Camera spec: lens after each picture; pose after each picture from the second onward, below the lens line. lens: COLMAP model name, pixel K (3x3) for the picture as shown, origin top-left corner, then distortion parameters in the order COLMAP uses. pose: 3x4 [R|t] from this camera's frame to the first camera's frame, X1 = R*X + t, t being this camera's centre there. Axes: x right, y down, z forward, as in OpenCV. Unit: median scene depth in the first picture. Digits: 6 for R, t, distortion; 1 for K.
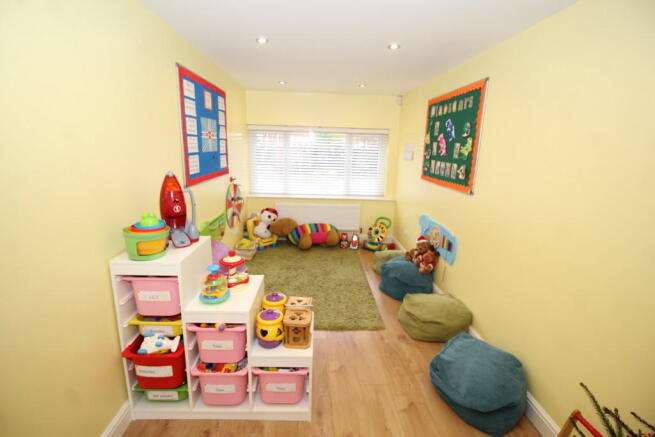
lens RADIAL K [[305.5, 0, 326.1], [0, 305.5, 214.6], [0, 0, 1]] dist [-0.001543, -0.012836]
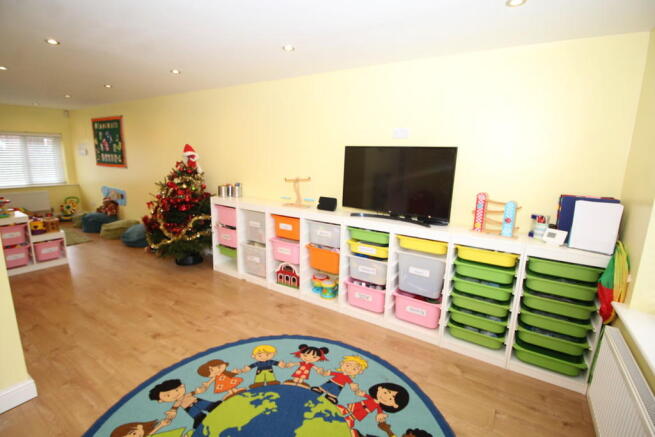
lens RADIAL K [[305.5, 0, 326.1], [0, 305.5, 214.6], [0, 0, 1]] dist [-0.001543, -0.012836]
pose [[0.574074, -0.172875, 0.800345, -0.391887], [0.172811, 0.981021, 0.087947, 0.248054], [-0.800359, 0.087820, 0.593054, -1.097420]]
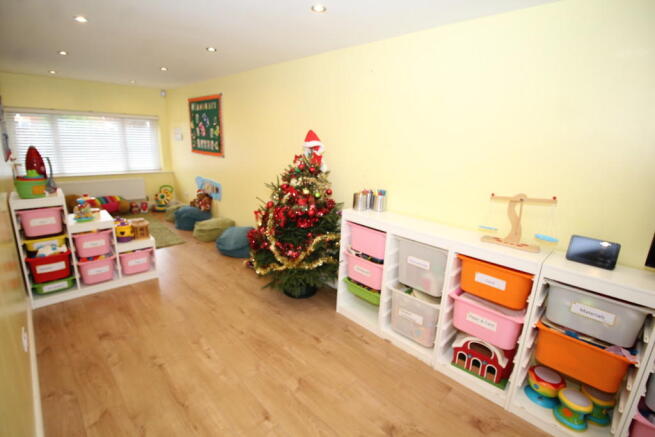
lens RADIAL K [[305.5, 0, 326.1], [0, 305.5, 214.6], [0, 0, 1]] dist [-0.001543, -0.012836]
pose [[0.744434, -0.163448, 0.647381, -0.239081], [0.129891, 0.986503, 0.099705, 0.133727], [-0.654940, 0.009865, 0.755617, -0.612053]]
